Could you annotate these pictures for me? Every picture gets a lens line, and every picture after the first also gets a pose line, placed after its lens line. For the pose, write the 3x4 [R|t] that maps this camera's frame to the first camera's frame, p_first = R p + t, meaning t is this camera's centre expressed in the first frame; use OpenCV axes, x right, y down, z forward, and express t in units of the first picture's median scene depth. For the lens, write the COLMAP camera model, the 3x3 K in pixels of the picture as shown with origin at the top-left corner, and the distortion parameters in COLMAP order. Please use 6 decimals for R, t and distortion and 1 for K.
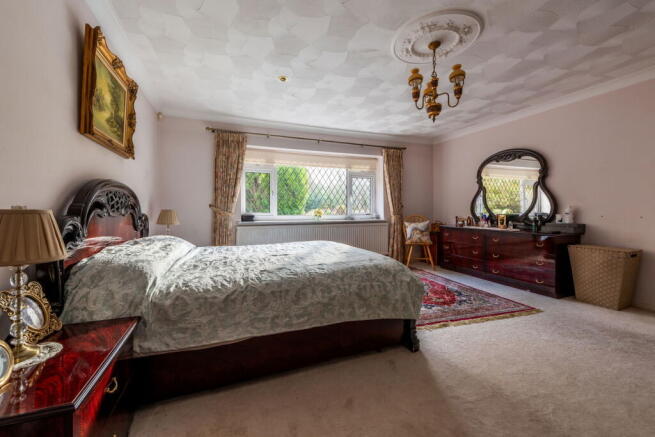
lens RADIAL K [[268.4, 0, 327.0], [0, 268.4, 207.7], [0, 0, 1]] dist [0.000933, 0.000021]
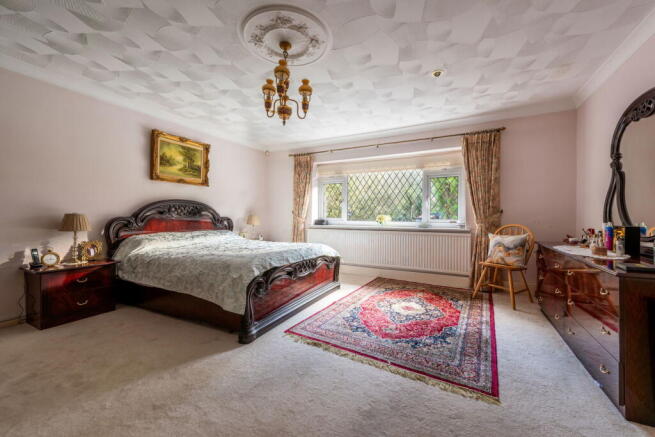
lens RADIAL K [[263.0, 0, 326.4], [0, 263.0, 213.9], [0, 0, 1]] dist [0.001674, 0.000089]
pose [[0.655451, -0.002109, -0.755235, 0.609140], [0.001332, 0.999998, -0.001637, 0.002030], [0.755237, 0.000067, 0.655452, 0.244965]]
